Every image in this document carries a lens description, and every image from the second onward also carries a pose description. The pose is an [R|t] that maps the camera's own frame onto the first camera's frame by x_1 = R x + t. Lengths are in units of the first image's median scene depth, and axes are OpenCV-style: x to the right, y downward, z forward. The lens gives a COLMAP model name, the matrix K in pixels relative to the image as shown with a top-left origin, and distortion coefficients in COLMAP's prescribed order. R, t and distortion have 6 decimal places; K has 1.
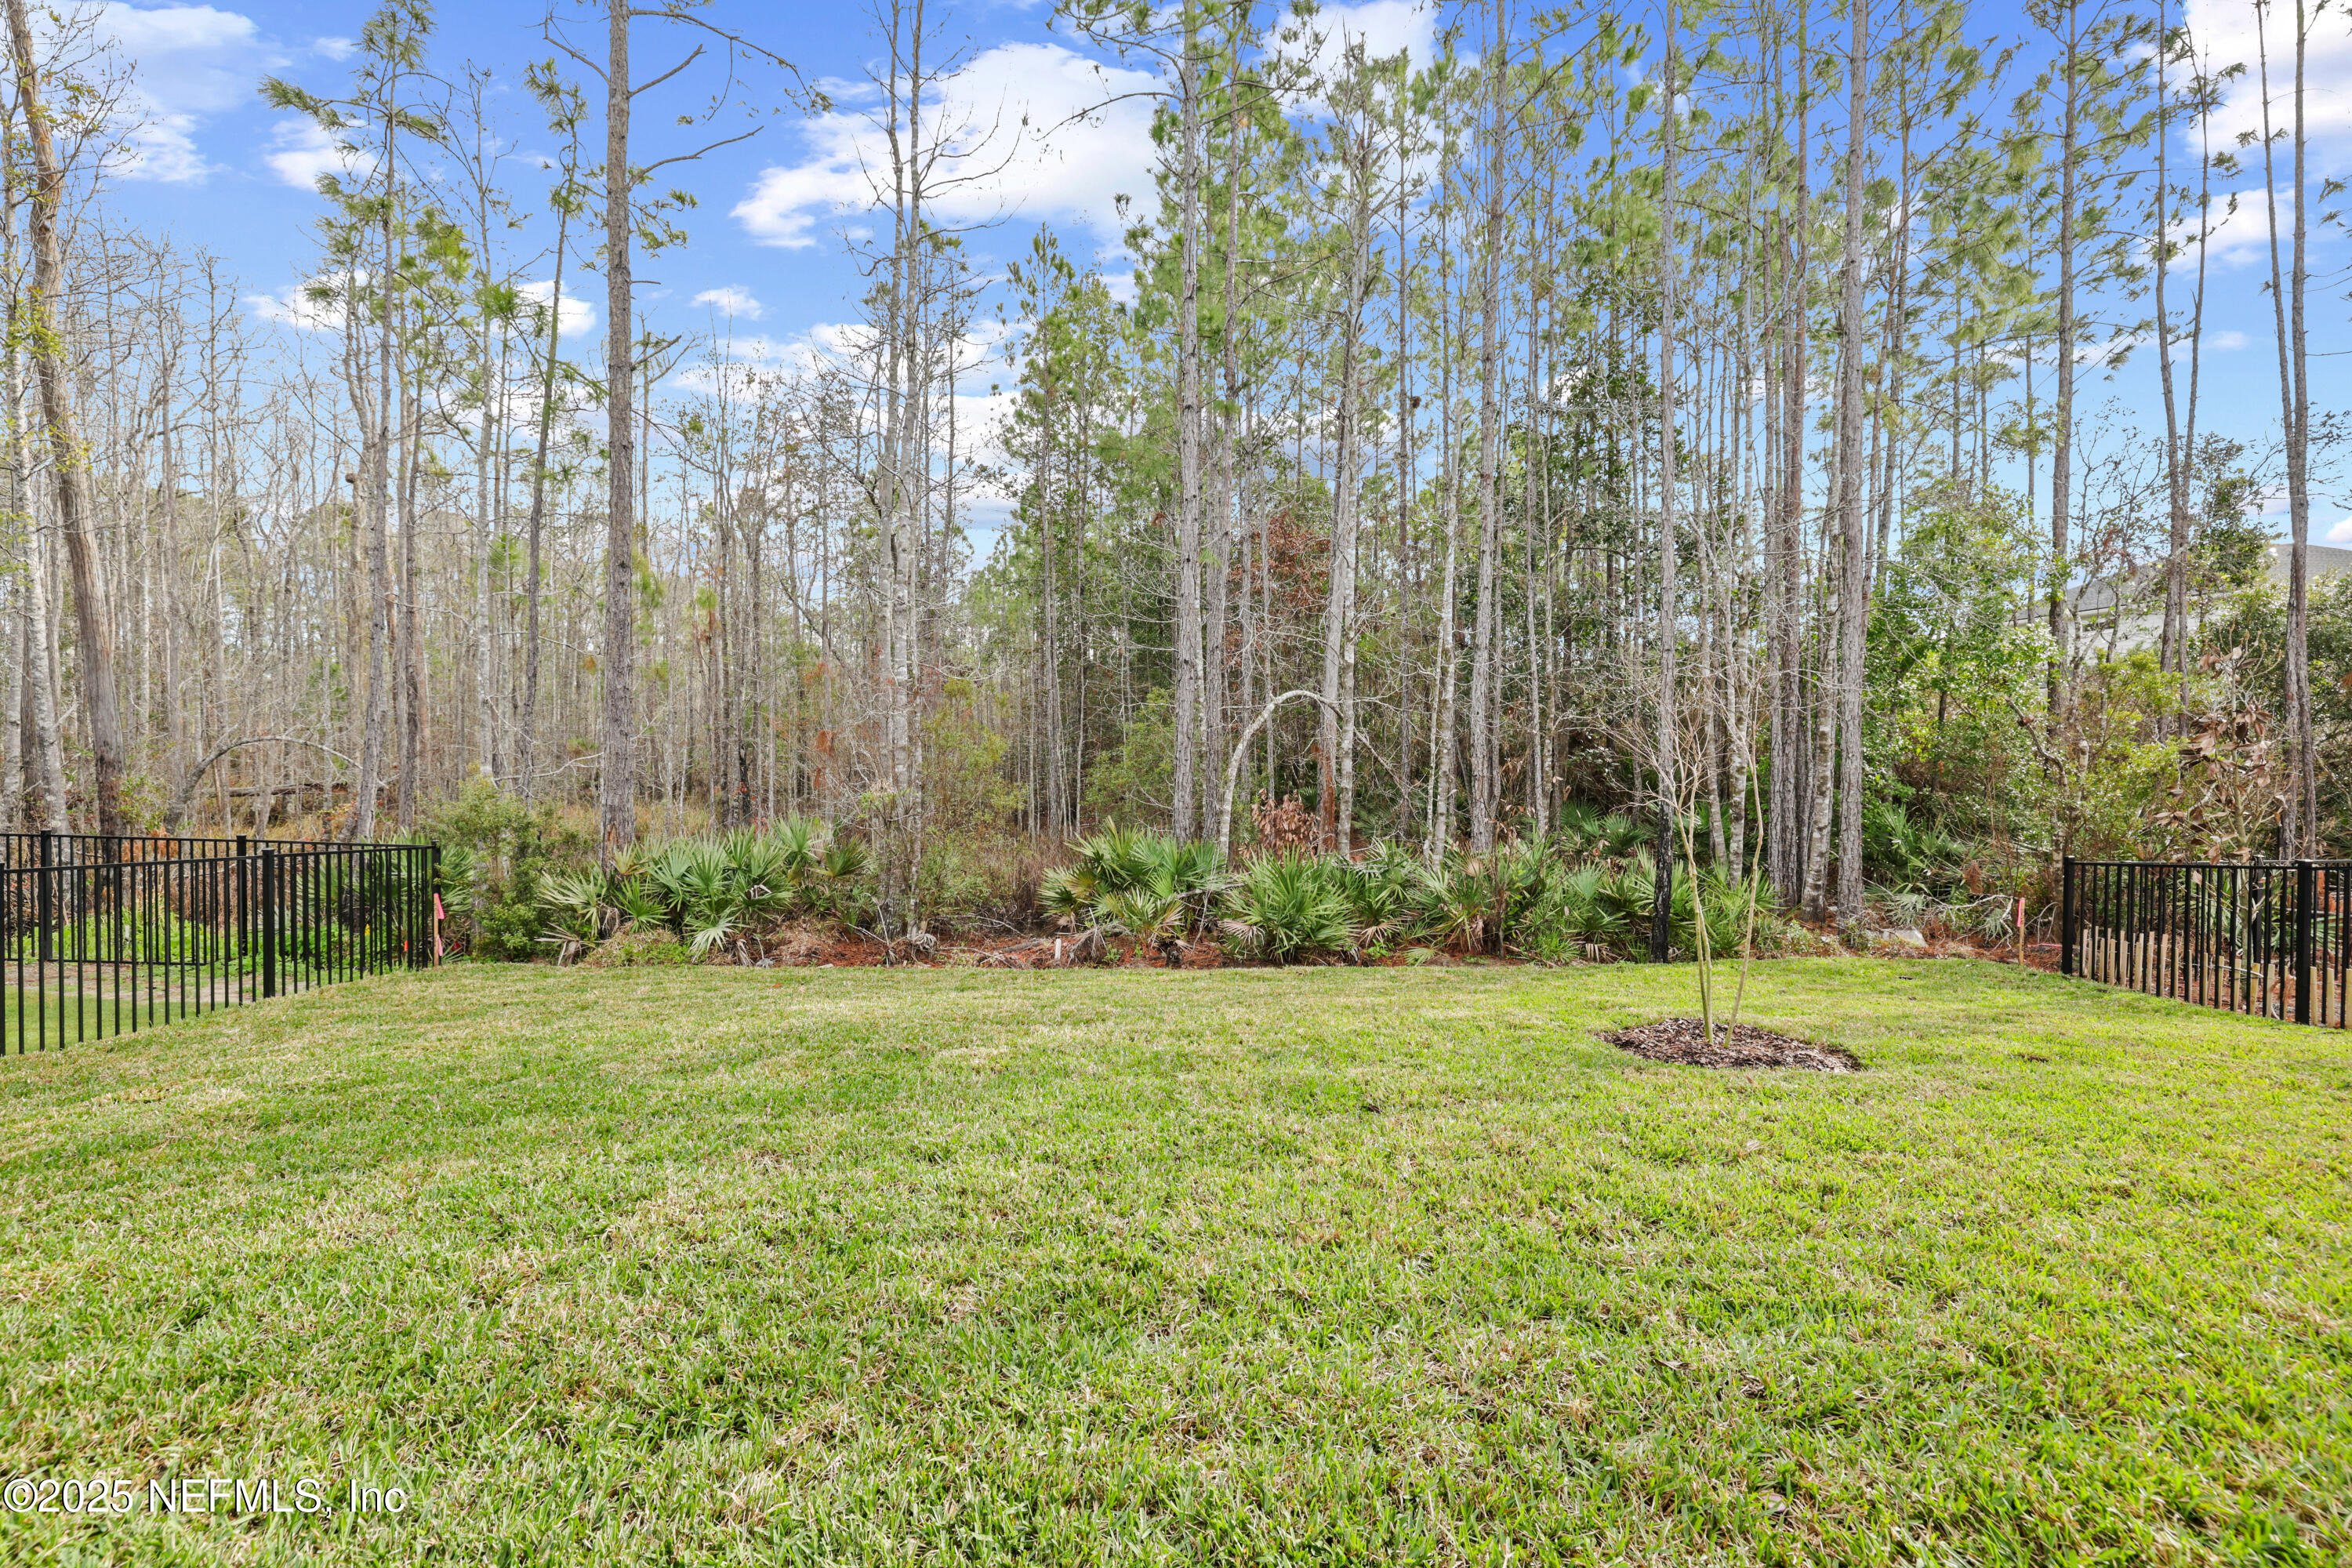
lens RADIAL K [[992.4, 0, 1144.9], [0, 992.4, 748.1], [0, 0, 1]] dist [0.000626, -0.000063]
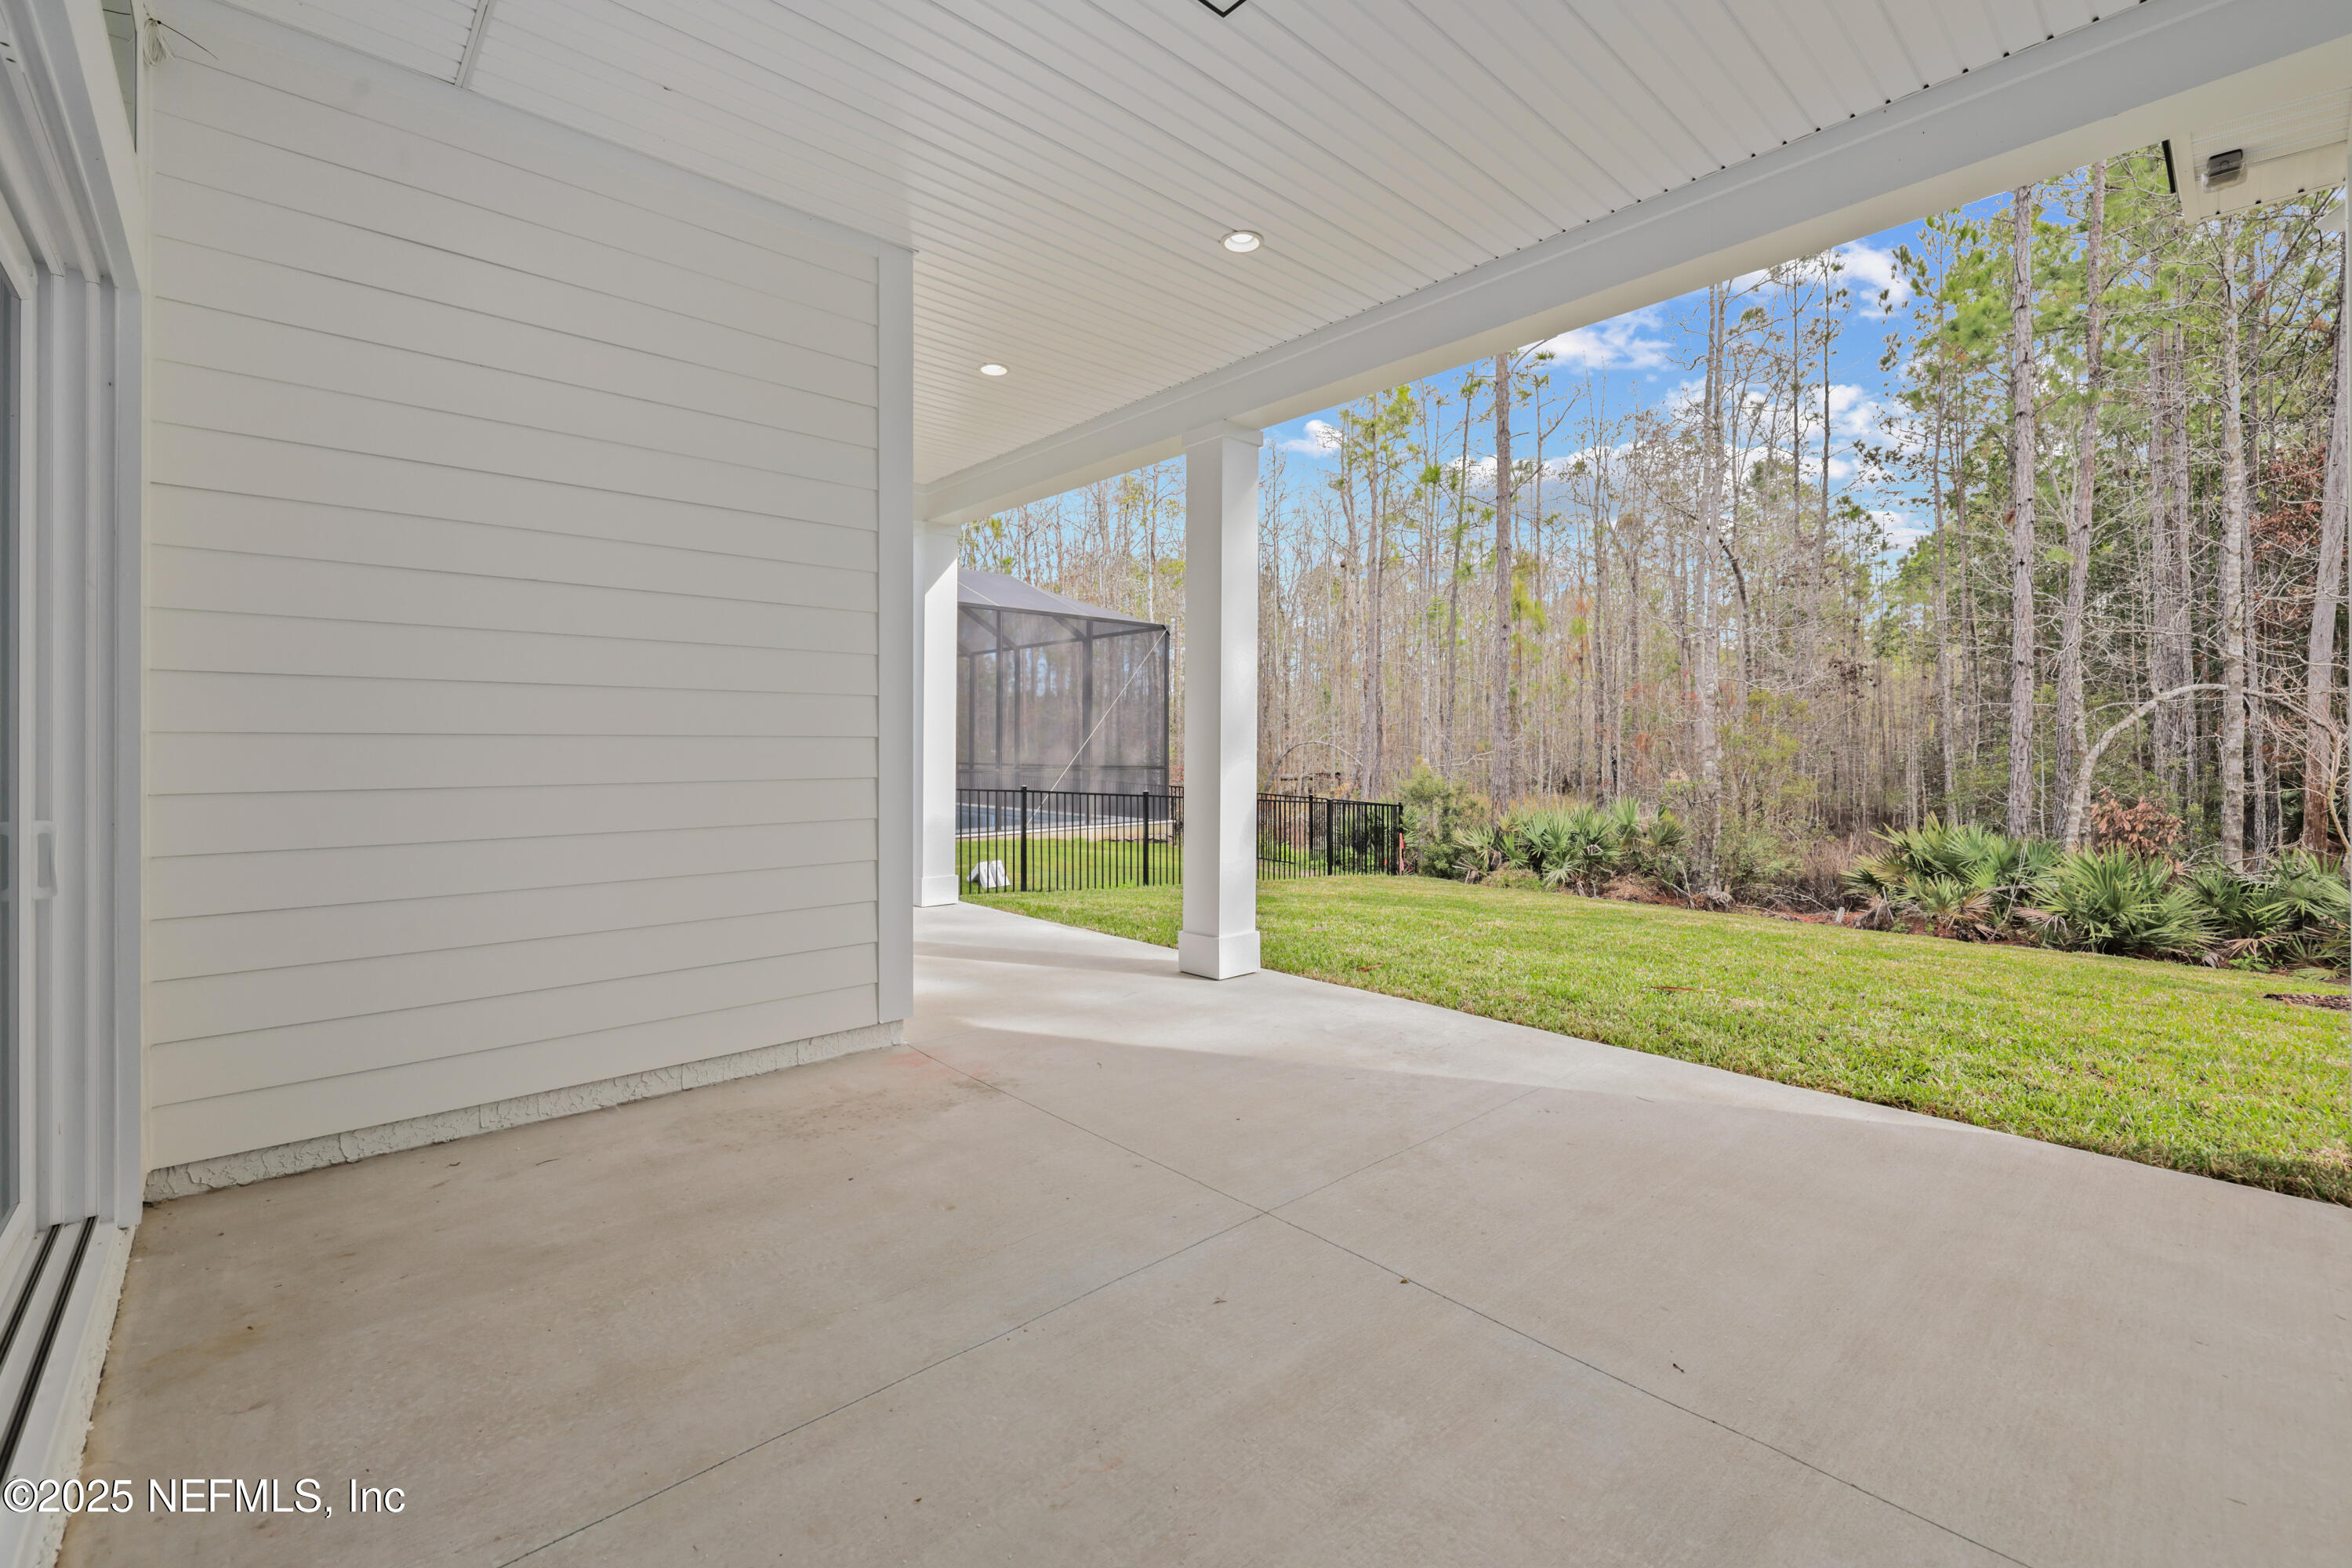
lens RADIAL K [[992.4, 0, 1144.9], [0, 992.4, 748.1], [0, 0, 1]] dist [0.000626, -0.000063]
pose [[0.654218, -0.000739, -0.756306, 0.267001], [-0.000040, 0.999999, -0.001012, 0.001731], [0.756306, 0.000693, 0.654218, -0.415338]]
